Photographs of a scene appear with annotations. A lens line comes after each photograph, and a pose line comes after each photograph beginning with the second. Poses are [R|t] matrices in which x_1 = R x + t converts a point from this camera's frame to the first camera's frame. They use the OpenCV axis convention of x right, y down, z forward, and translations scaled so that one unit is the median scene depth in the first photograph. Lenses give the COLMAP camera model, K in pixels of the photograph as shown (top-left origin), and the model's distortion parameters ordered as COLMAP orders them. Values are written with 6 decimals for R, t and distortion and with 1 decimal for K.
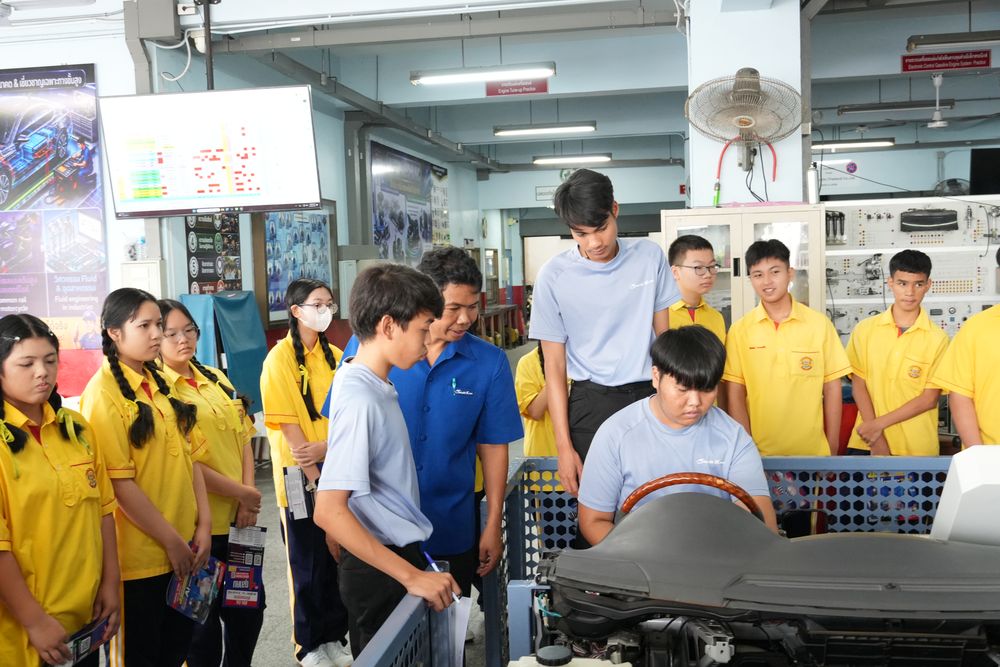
lens RADIAL K [[1075.9, 0, 500.0], [0, 1075.9, 333.5], [0, 0, 1]] dist [0.002474, -0.016944]
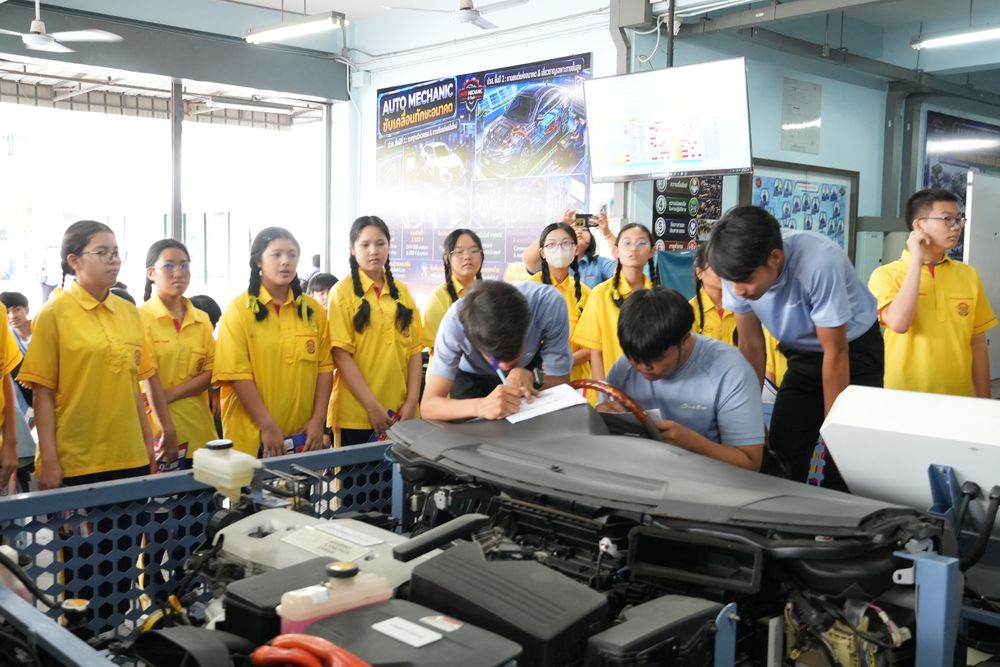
lens RADIAL K [[1057.0, 0, 500.0], [0, 1057.0, 333.5], [0, 0, 1]] dist [-0.006476, 0.007116]
pose [[0.769957, 0.090375, -0.631664, 0.309811], [-0.081905, 0.995728, 0.042626, 0.017134], [0.632817, 0.018916, 0.774070, 0.038205]]
